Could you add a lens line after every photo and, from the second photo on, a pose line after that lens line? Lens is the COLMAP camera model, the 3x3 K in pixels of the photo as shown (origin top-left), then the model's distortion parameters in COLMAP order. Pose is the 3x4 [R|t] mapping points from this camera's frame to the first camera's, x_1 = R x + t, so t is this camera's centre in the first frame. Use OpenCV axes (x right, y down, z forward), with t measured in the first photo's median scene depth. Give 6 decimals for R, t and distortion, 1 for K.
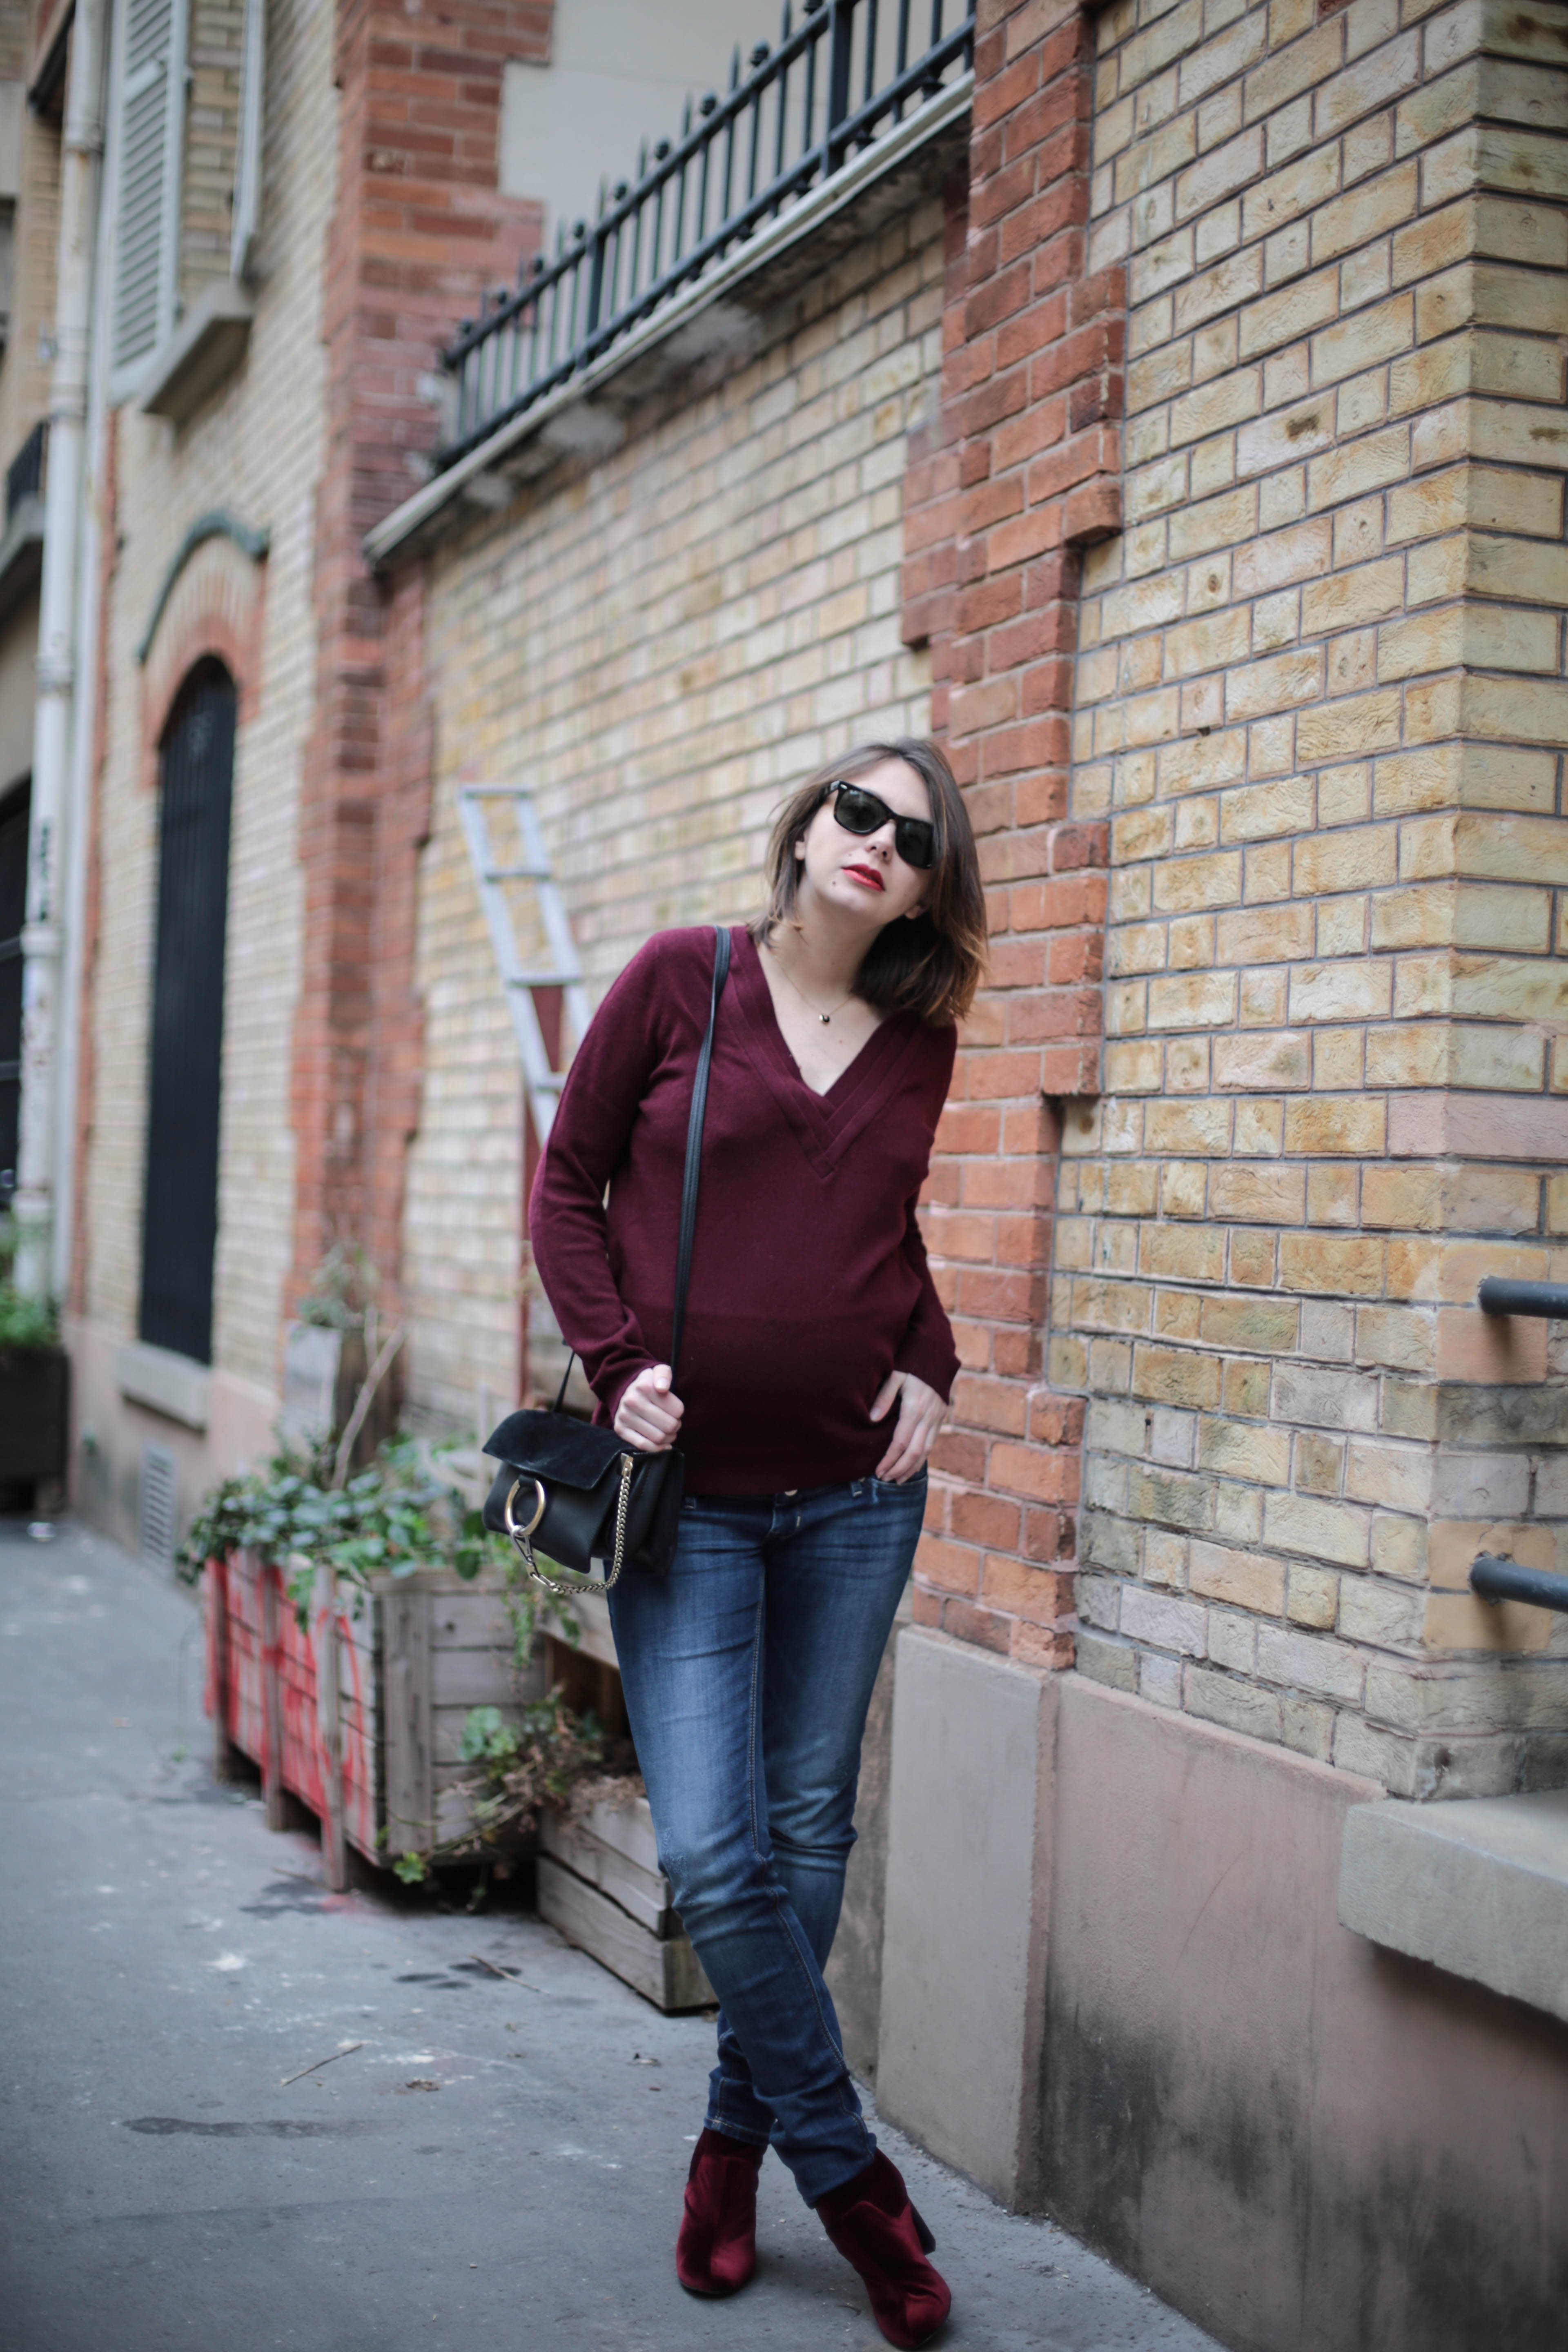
lens RADIAL K [[3408.3, 0, 784.0], [0, 3408.3, 1176.0], [0, 0, 1]] dist [-0.161976, 0.234686]
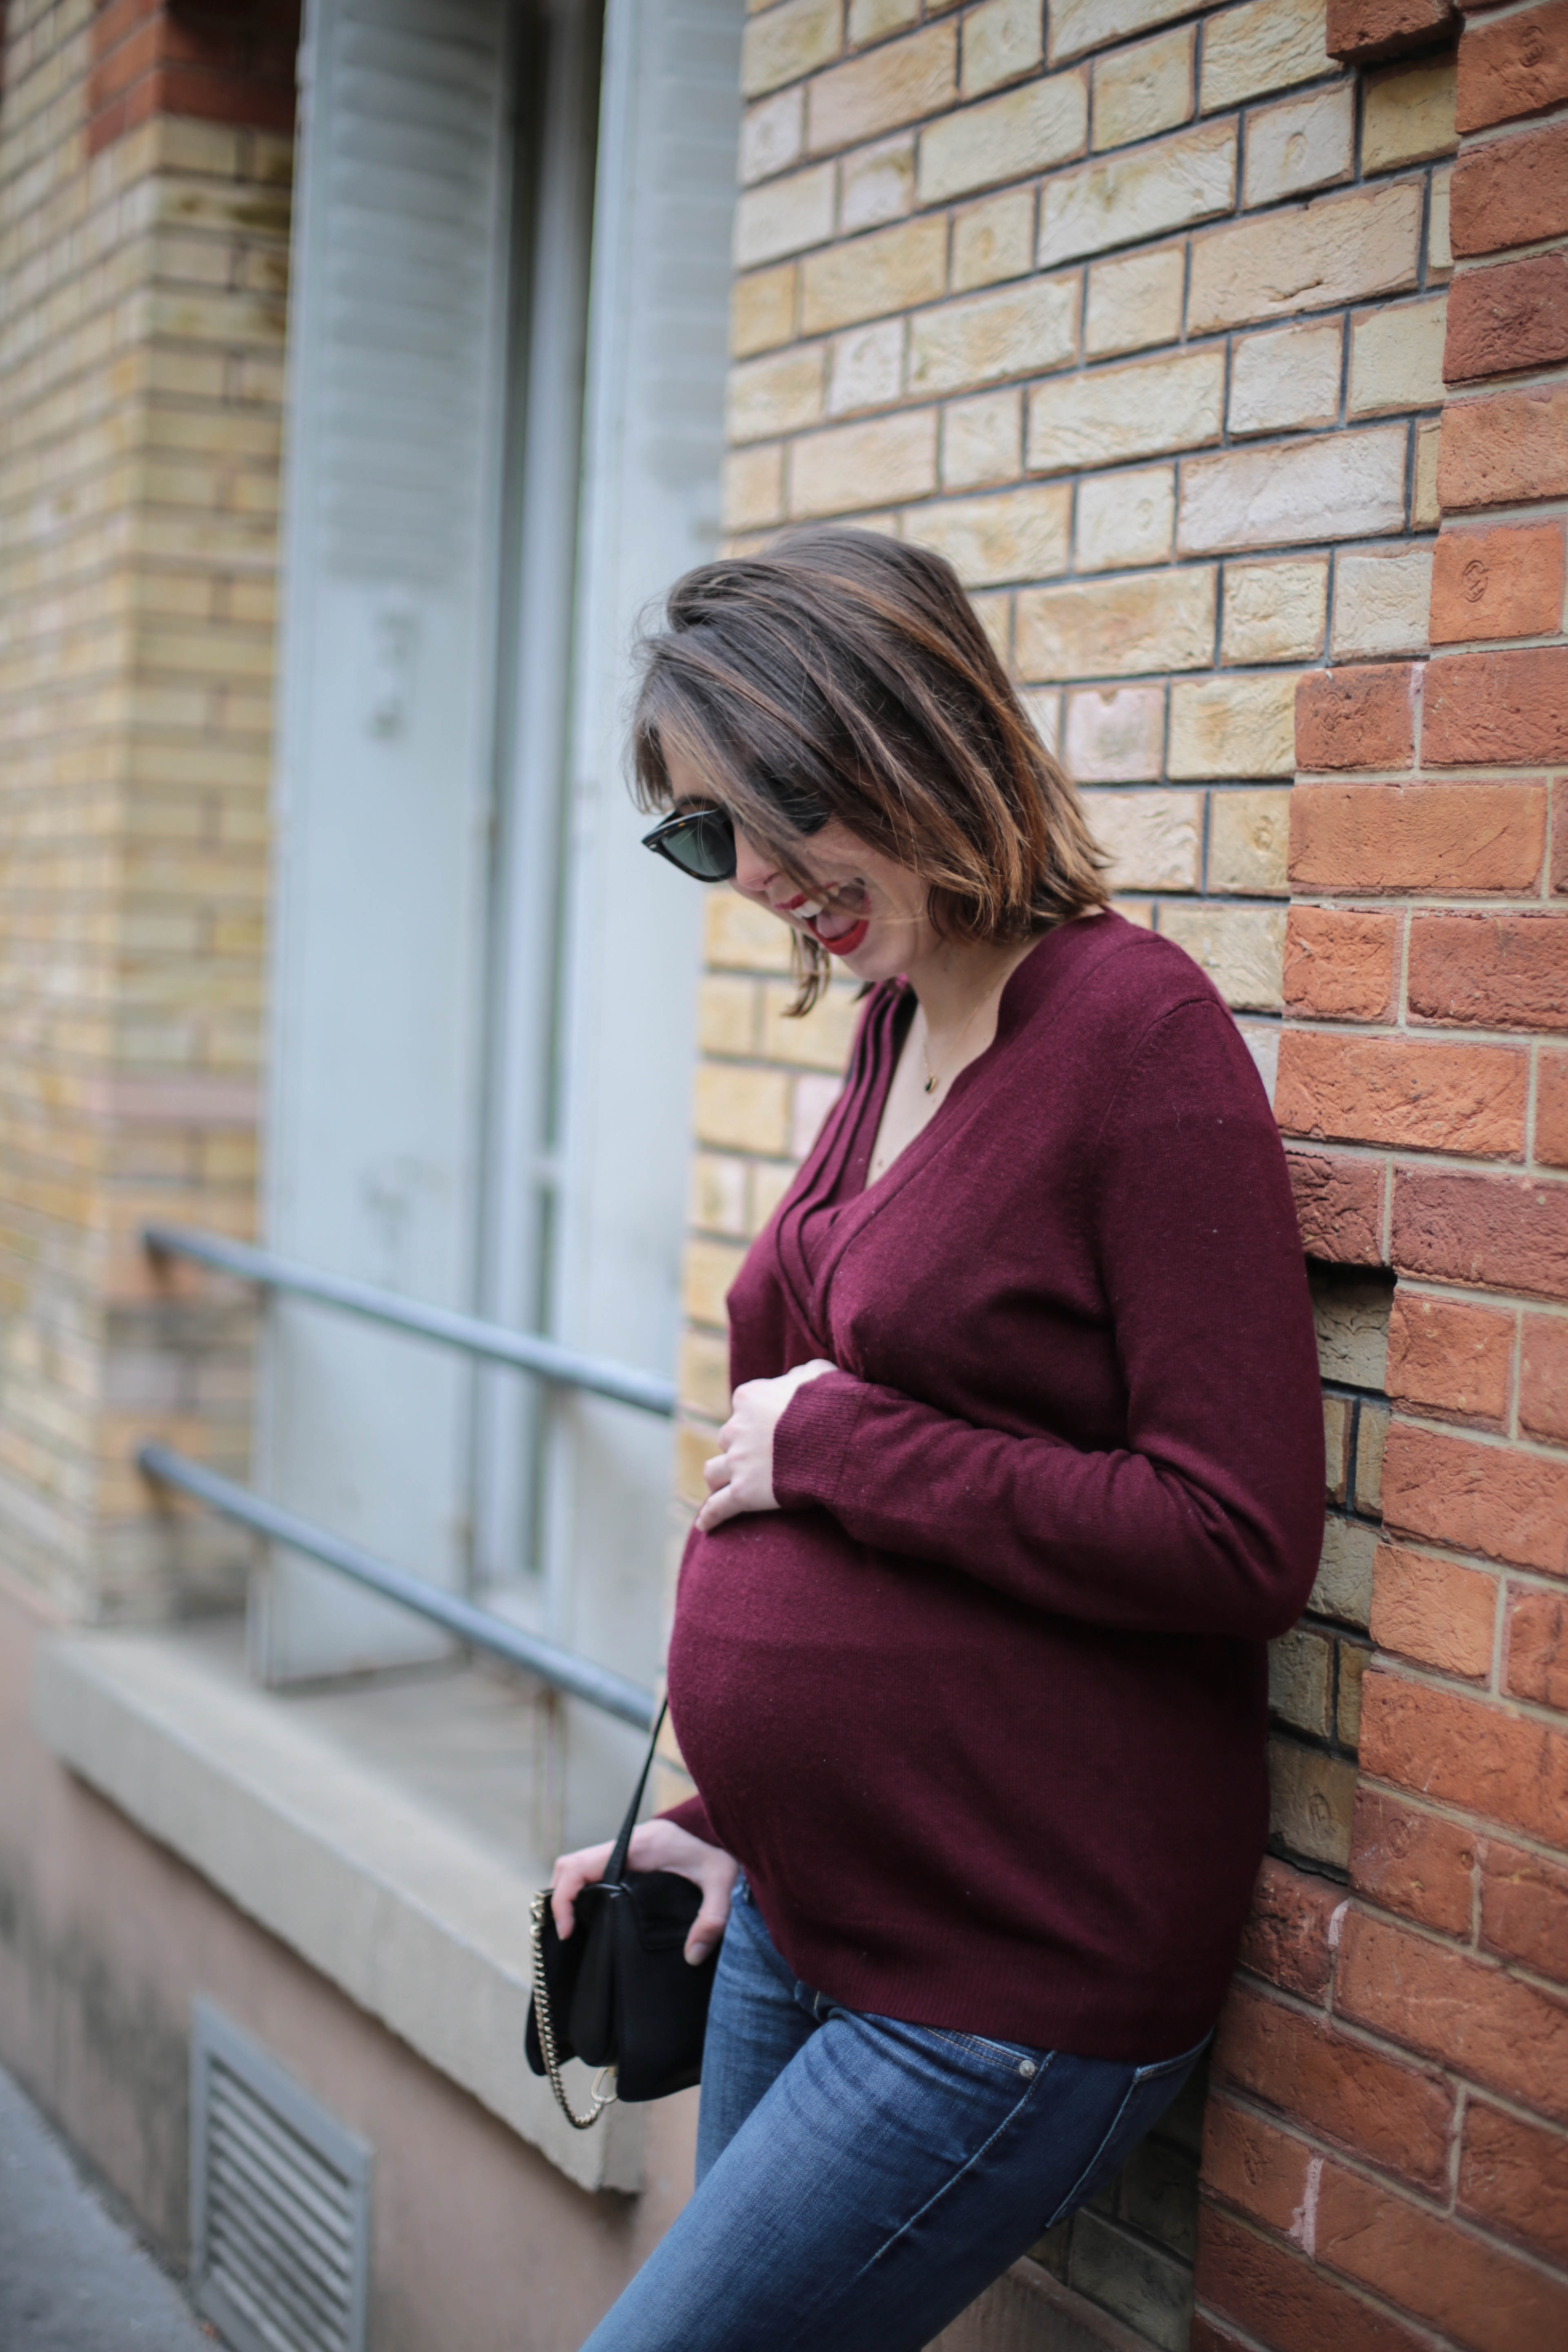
lens RADIAL K [[3408.3, 0, 784.0], [0, 3408.3, 1176.0], [0, 0, 1]] dist [-0.161976, 0.234686]
pose [[0.991049, 0.008082, 0.133254, 0.204763], [-0.016679, 0.997841, 0.063520, -0.052142], [-0.132453, -0.065174, 0.989044, -0.203062]]
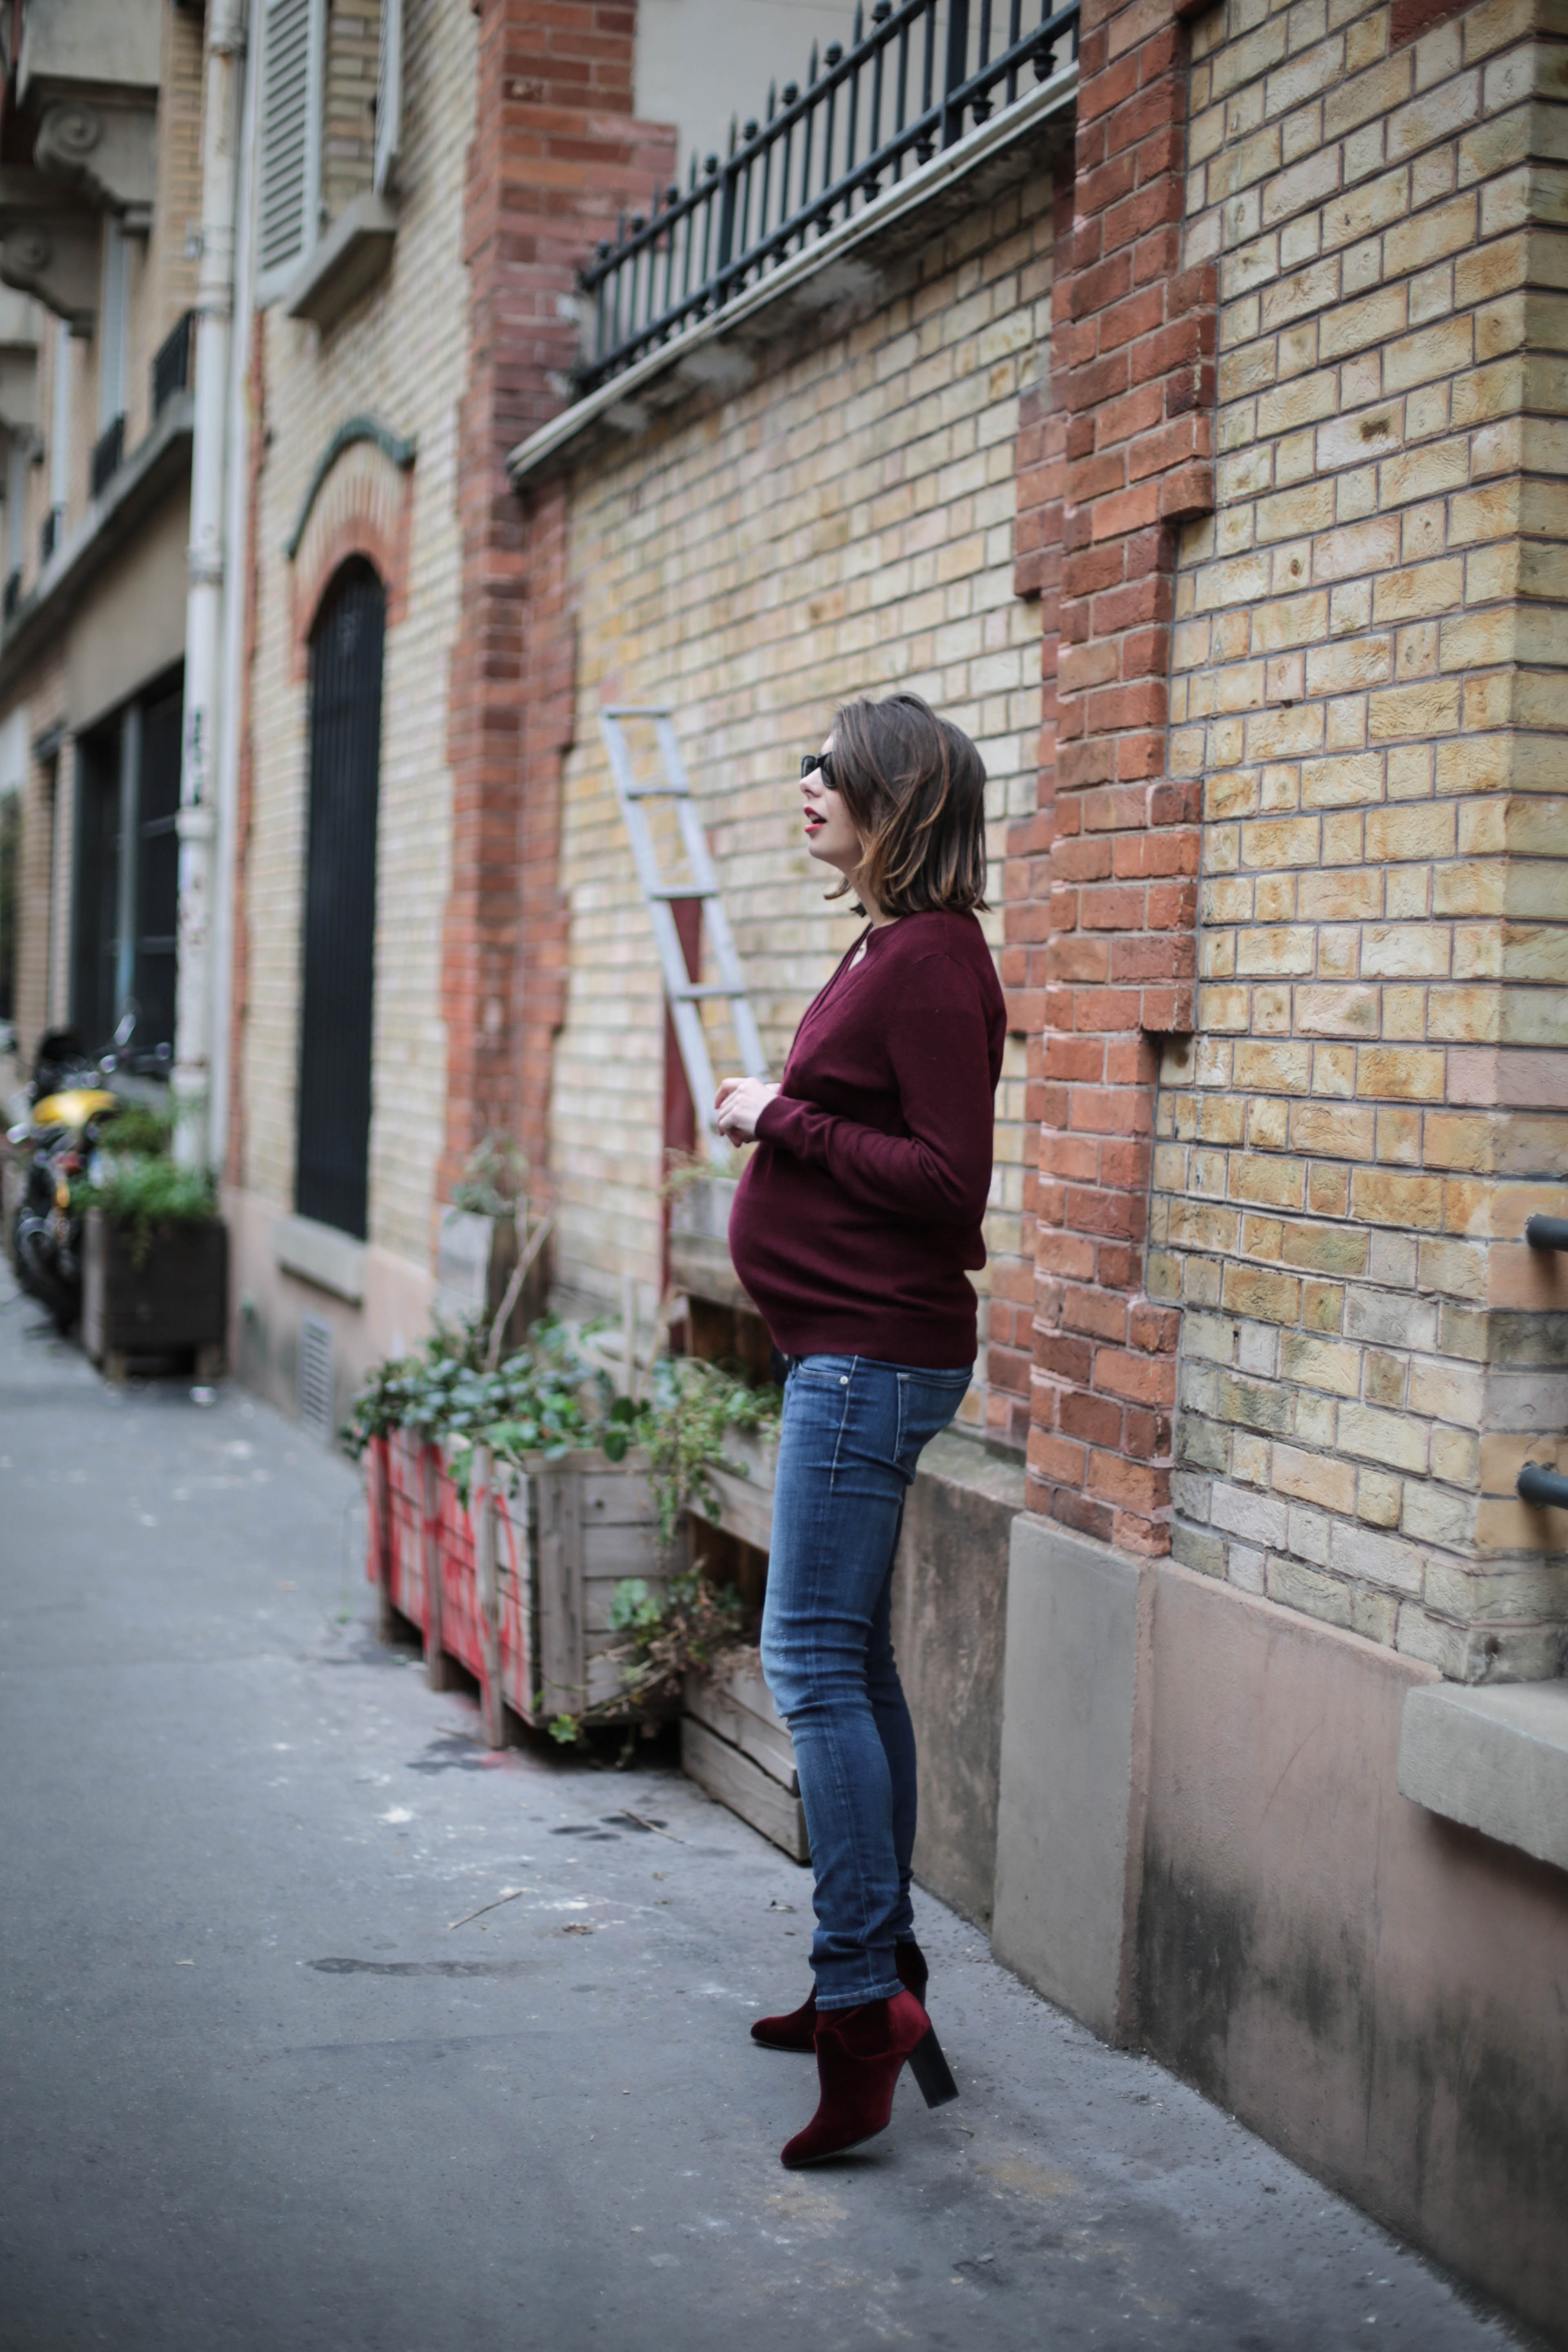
lens RADIAL K [[3408.3, 0, 784.0], [0, 3408.3, 1176.0], [0, 0, 1]] dist [-0.161976, 0.234686]
pose [[0.999165, -0.002877, -0.040747, 0.005400], [0.004780, 0.998899, 0.046670, -0.026840], [0.040568, -0.046826, 0.998079, -0.086868]]
